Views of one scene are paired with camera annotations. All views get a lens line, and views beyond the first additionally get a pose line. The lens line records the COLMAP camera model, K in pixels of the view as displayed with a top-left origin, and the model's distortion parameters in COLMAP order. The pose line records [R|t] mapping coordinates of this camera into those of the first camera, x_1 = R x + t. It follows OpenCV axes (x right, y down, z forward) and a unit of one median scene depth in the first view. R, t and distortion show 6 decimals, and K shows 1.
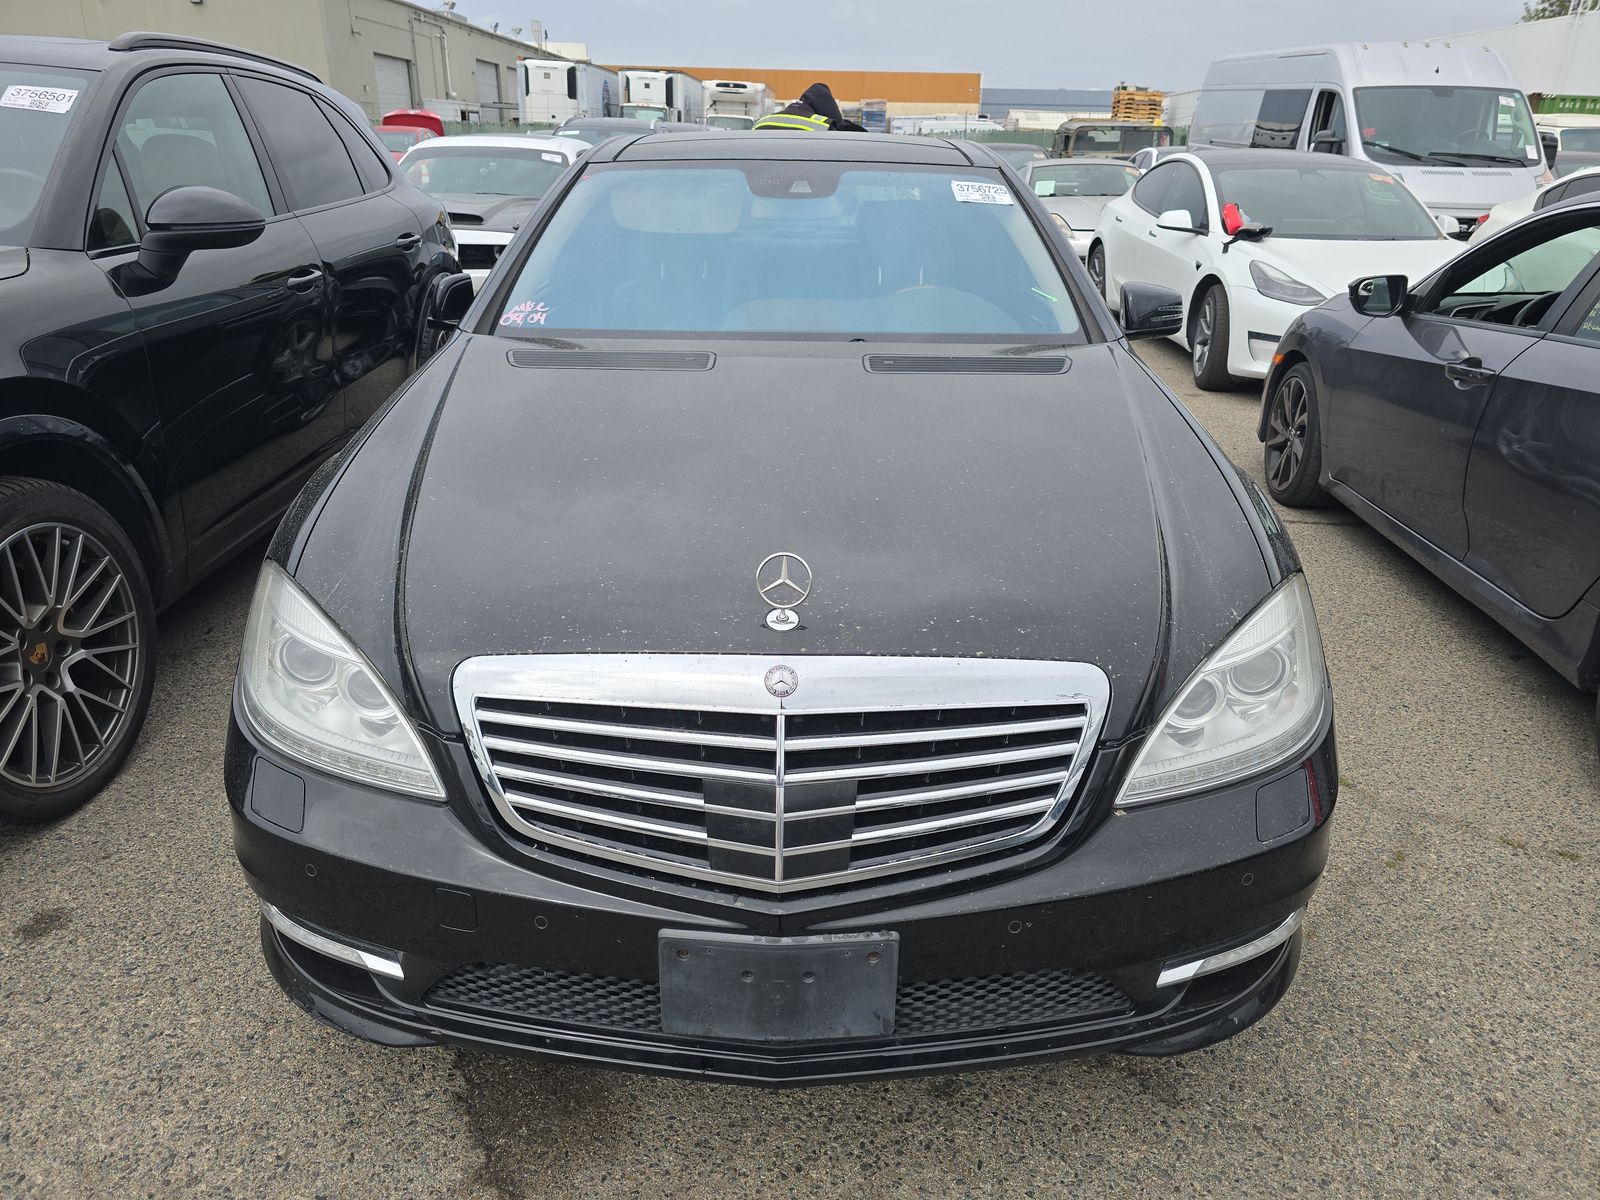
lens RADIAL K [[1099.7, 0, 800.0], [0, 1099.7, 600.0], [0, 0, 1]] dist [0.056440, -0.057464]
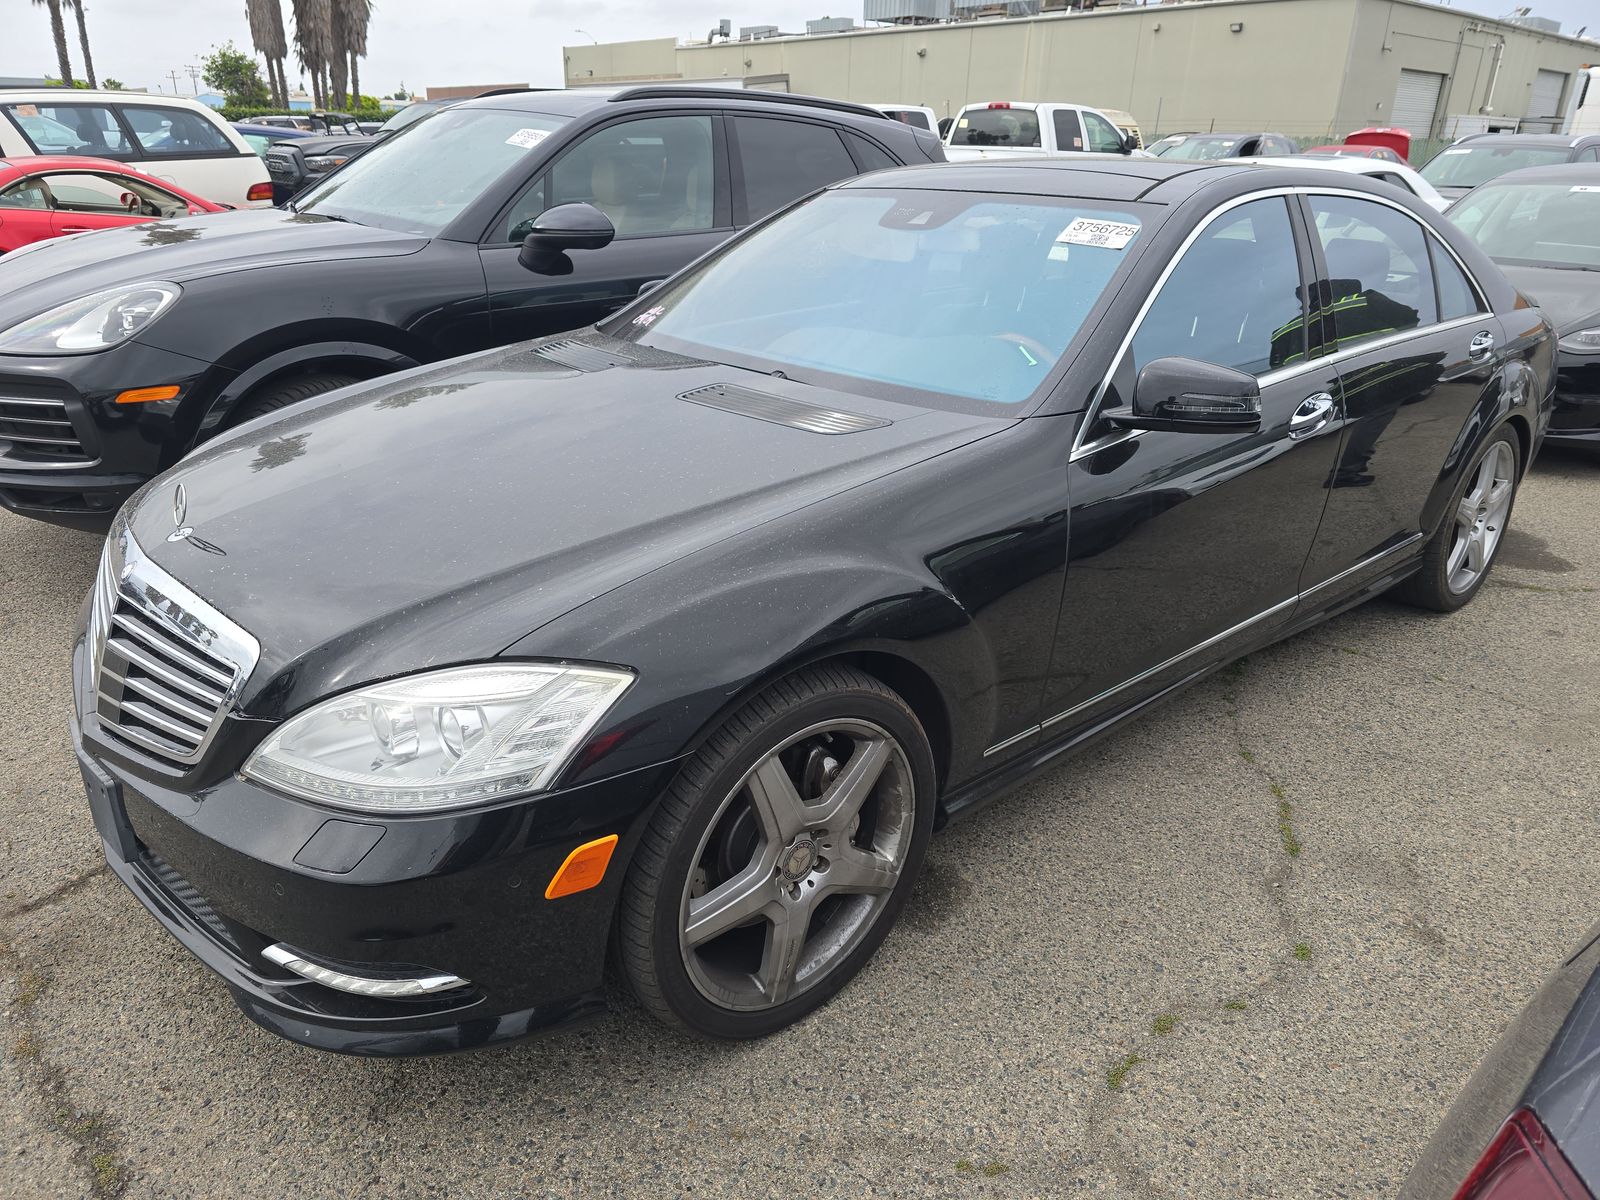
lens RADIAL K [[1099.7, 0, 800.0], [0, 1099.7, 600.0], [0, 0, 1]] dist [0.056440, -0.057464]
pose [[0.654538, 0.278575, -0.702834, 0.199889], [-0.288943, 0.951241, 0.107946, -0.037076], [0.698636, 0.132424, 0.703116, 0.084333]]
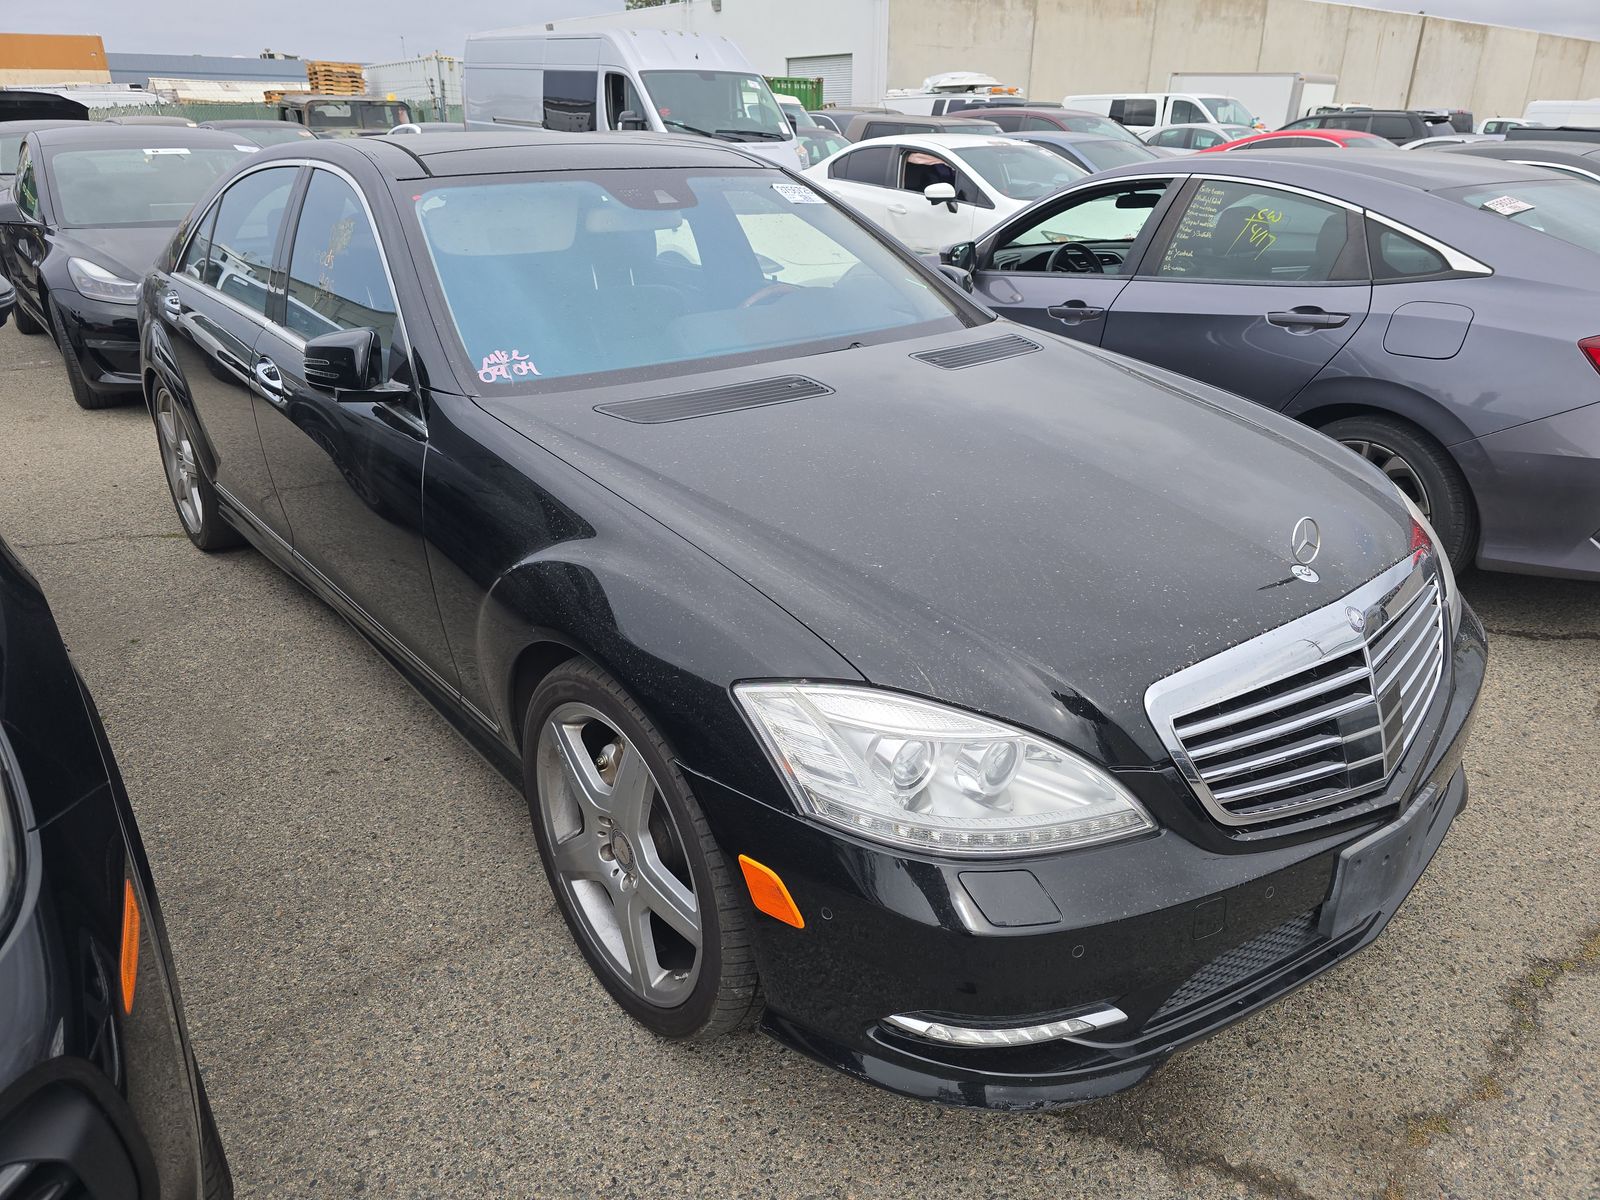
lens RADIAL K [[1099.7, 0, 800.0], [0, 1099.7, 600.0], [0, 0, 1]] dist [0.056440, -0.057464]
pose [[0.769149, -0.265094, 0.581494, -0.161127], [0.251632, 0.962030, 0.105739, -0.030965], [-0.587445, 0.064993, 0.806650, 0.050671]]
